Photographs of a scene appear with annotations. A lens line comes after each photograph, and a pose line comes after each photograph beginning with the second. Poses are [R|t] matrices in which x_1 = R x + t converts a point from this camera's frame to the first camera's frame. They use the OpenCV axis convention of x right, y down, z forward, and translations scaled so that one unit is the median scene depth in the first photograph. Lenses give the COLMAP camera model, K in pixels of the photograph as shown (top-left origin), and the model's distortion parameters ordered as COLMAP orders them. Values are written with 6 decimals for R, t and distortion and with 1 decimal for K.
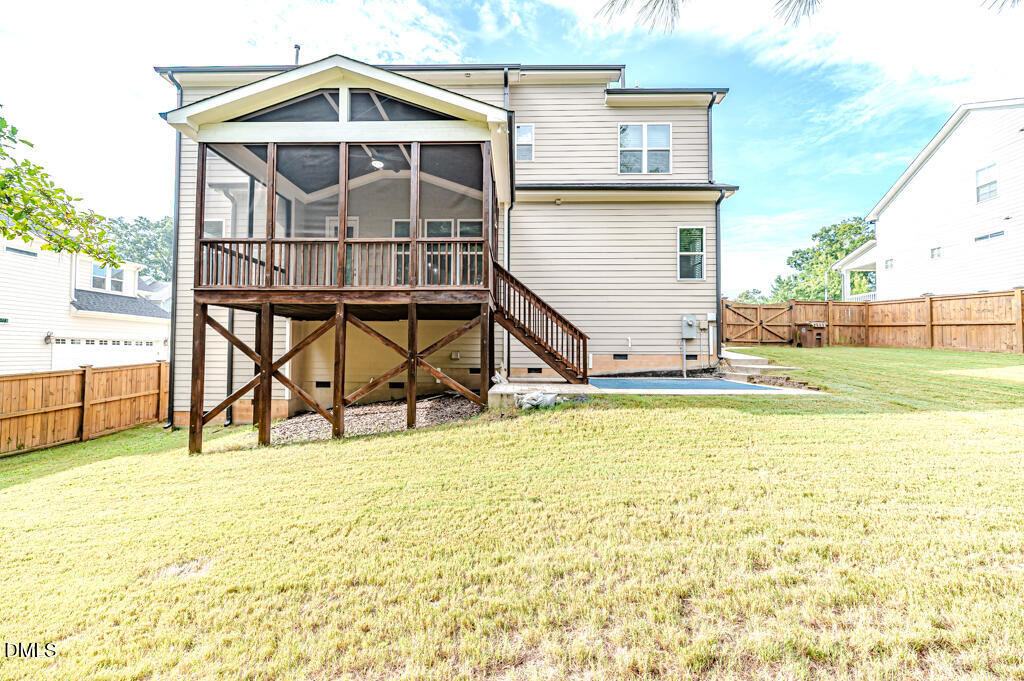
lens RADIAL K [[408.4, 0, 513.0], [0, 408.4, 340.8], [0, 0, 1]] dist [0.002412, -0.000525]
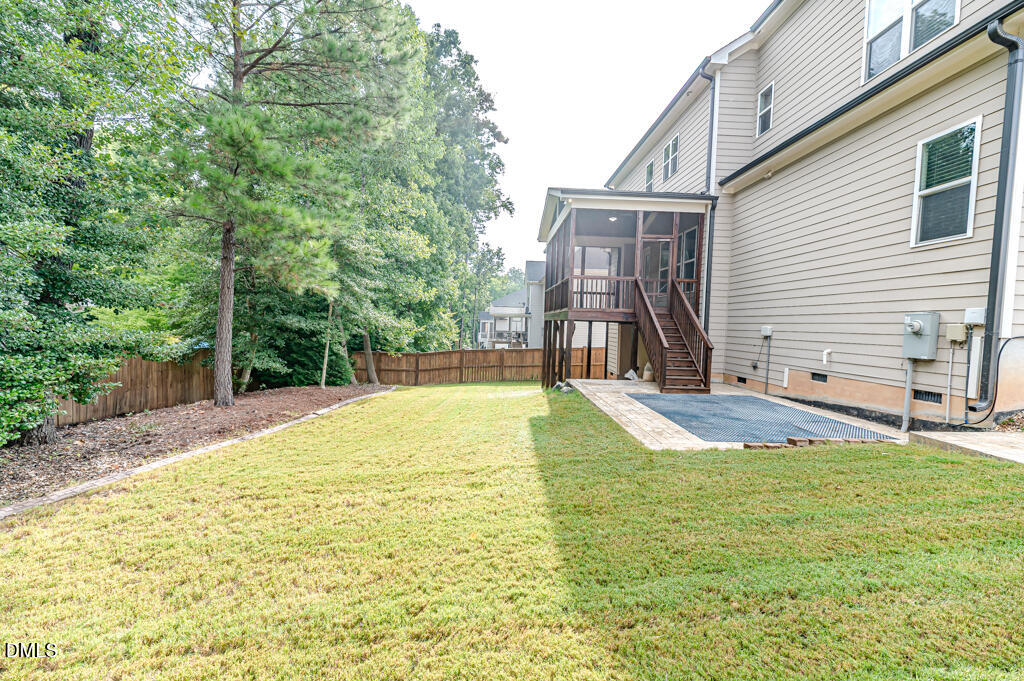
lens RADIAL K [[408.4, 0, 506.2], [0, 408.4, 340.5], [0, 0, 1]] dist [0.002412, -0.000525]
pose [[0.046644, 0.041982, -0.998029, 0.906779], [0.002159, 0.999110, 0.042128, -0.050901], [0.998909, -0.004120, 0.046512, 0.449005]]
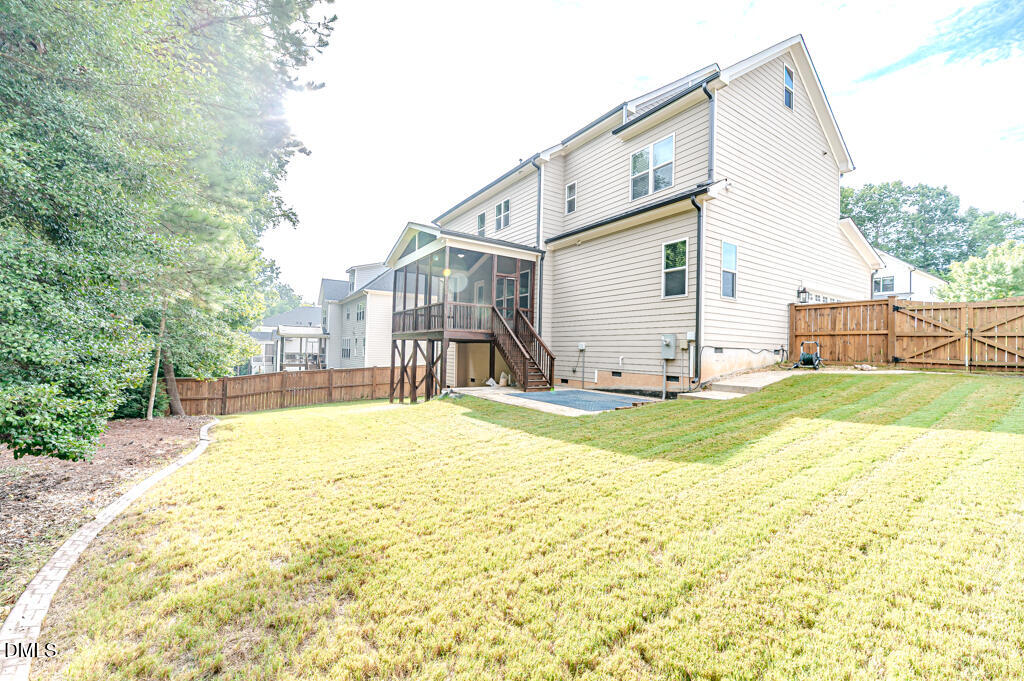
lens RADIAL K [[408.4, 0, 509.8], [0, 408.4, 341.3], [0, 0, 1]] dist [0.002412, -0.000525]
pose [[0.563719, -0.009244, -0.825915, 0.997591], [0.004283, 0.999957, -0.008268, -0.040005], [0.825955, 0.001124, 0.563734, 0.149476]]
